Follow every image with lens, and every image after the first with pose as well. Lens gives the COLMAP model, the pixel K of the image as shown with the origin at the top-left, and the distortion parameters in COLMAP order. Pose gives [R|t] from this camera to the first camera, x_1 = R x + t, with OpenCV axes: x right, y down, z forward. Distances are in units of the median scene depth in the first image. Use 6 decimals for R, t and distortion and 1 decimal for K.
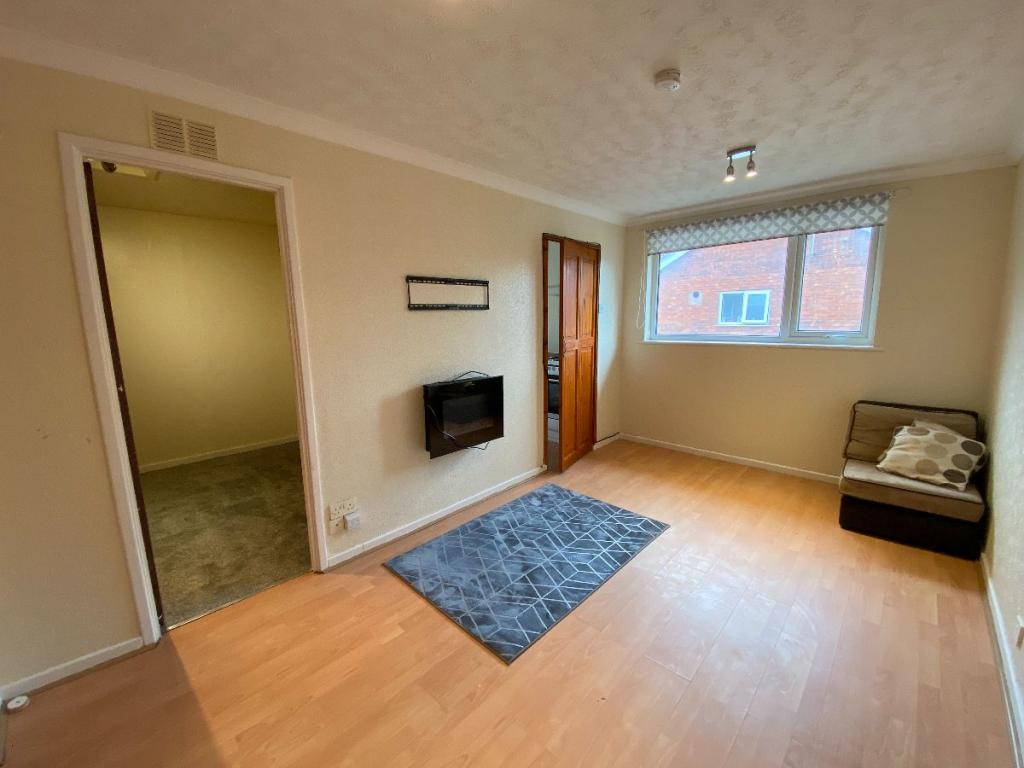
lens RADIAL K [[417.2, 0, 510.8], [0, 417.2, 385.0], [0, 0, 1]] dist [0.001960, -0.014454]
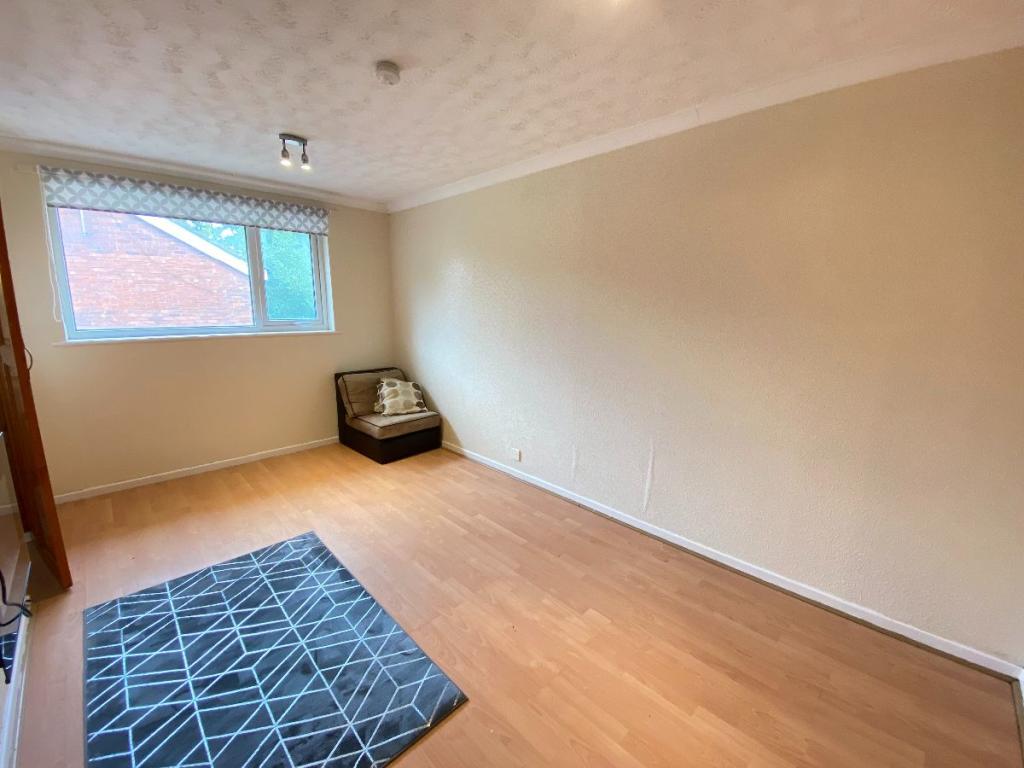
lens RADIAL K [[417.2, 0, 510.8], [0, 417.2, 385.0], [0, 0, 1]] dist [0.001960, -0.014454]
pose [[0.003376, -0.169751, 0.985481, -0.421618], [0.147067, 0.974855, 0.167416, -0.062891], [-0.989121, 0.144367, 0.028256, 0.435991]]
